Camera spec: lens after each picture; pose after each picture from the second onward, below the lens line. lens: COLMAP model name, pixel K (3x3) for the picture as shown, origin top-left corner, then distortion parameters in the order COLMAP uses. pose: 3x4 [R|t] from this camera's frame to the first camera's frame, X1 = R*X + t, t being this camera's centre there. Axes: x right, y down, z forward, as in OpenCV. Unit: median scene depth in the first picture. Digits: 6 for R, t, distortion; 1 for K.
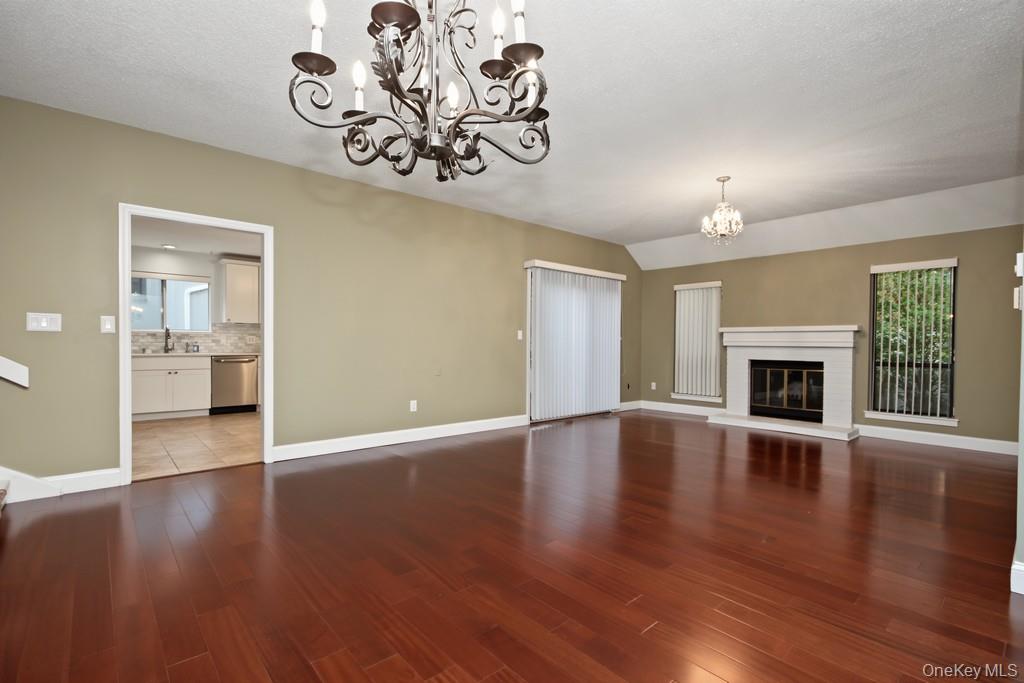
lens RADIAL K [[472.5, 0, 527.1], [0, 472.5, 351.3], [0, 0, 1]] dist [-0.003071, -0.001133]
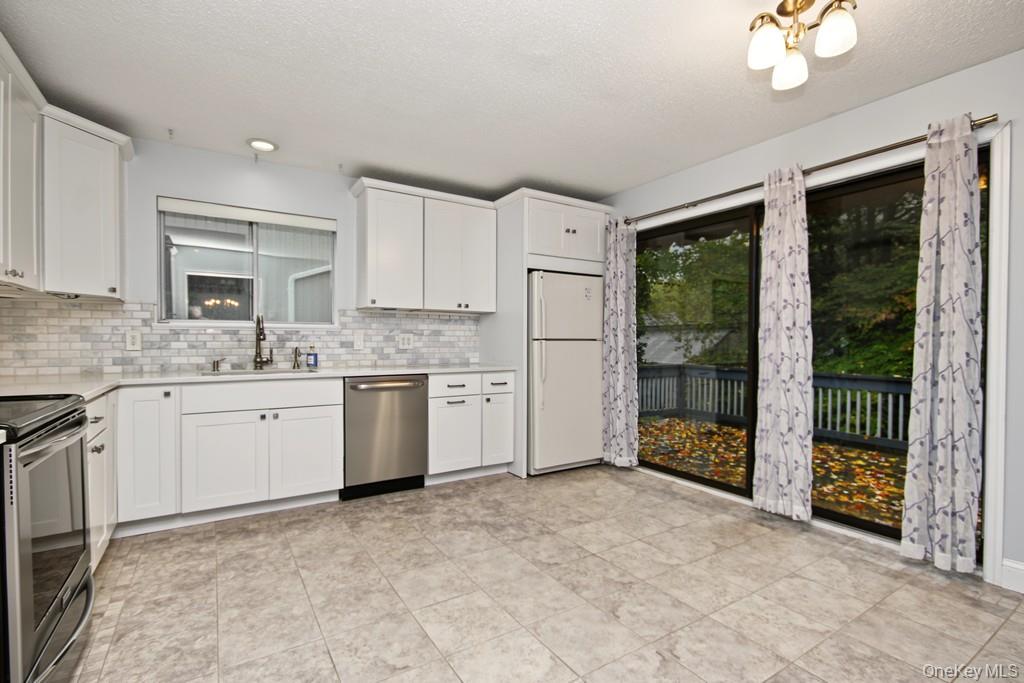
lens RADIAL K [[472.5, 0, 514.5], [0, 472.5, 343.3], [0, 0, 1]] dist [-0.003071, -0.001133]
pose [[0.984135, -0.005701, -0.177328, -0.407336], [0.004013, 0.999943, -0.009878, -0.017890], [0.177375, 0.009010, 0.984102, 0.552268]]
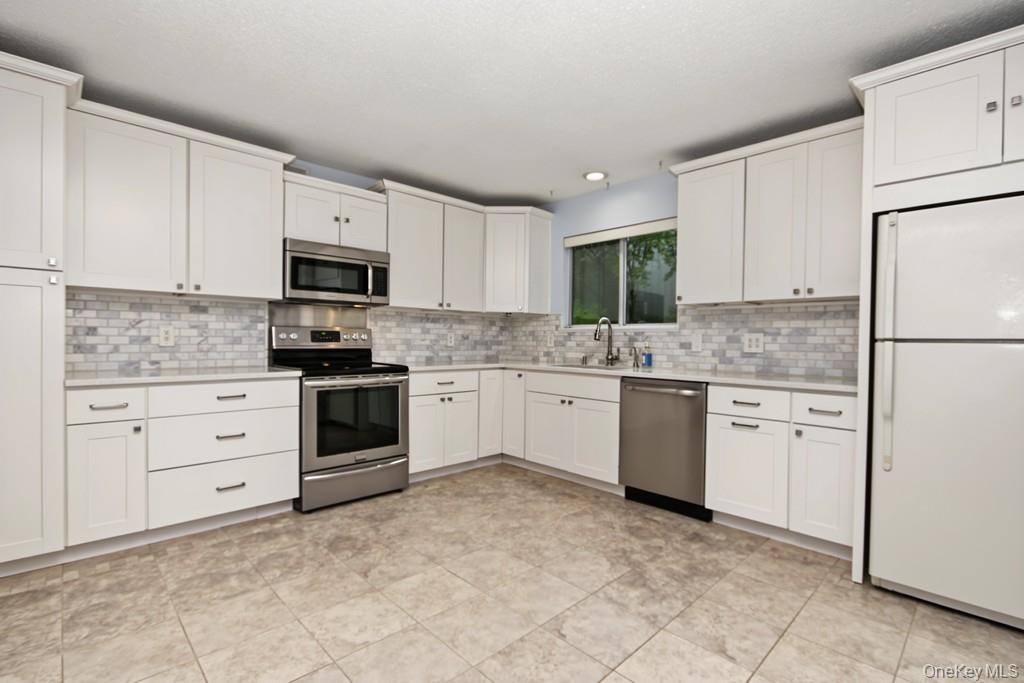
lens RADIAL K [[472.5, 0, 513.0], [0, 472.5, 342.5], [0, 0, 1]] dist [-0.003071, -0.001133]
pose [[0.025397, -0.003622, -0.999671, -0.188268], [-0.025904, 0.999655, -0.004280, -0.018869], [0.999342, 0.026004, 0.025294, 0.850627]]
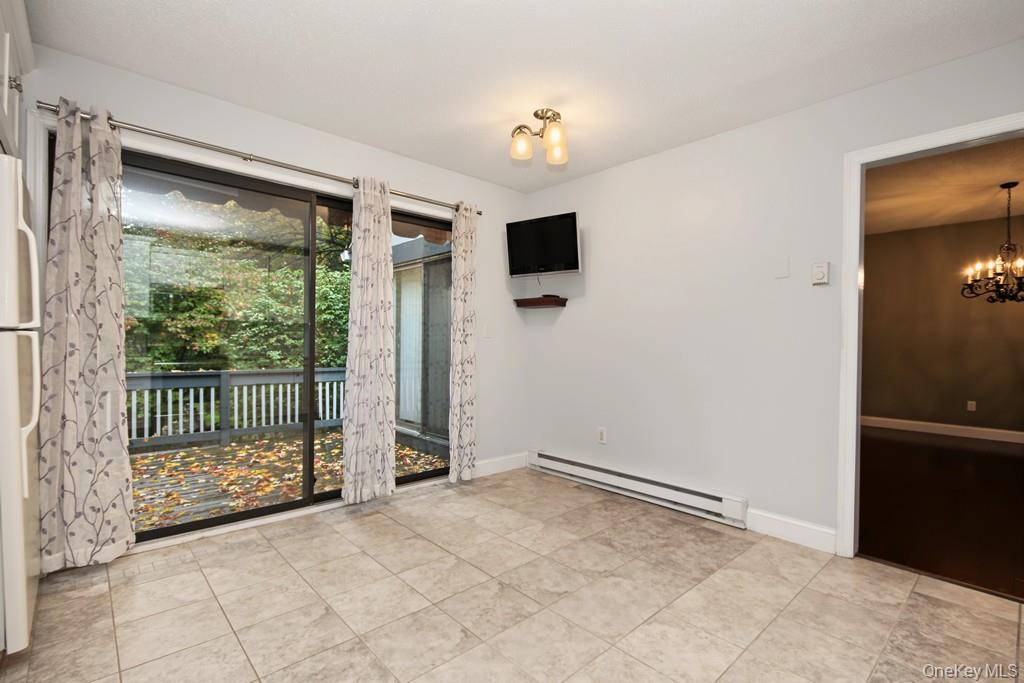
lens RADIAL K [[472.5, 0, 512.5], [0, 472.5, 347.1], [0, 0, 1]] dist [-0.003071, -0.001133]
pose [[0.008141, -0.020669, 0.999753, -0.689528], [0.001891, 0.999785, 0.020654, -0.023584], [-0.999965, 0.001723, 0.008179, 0.858796]]
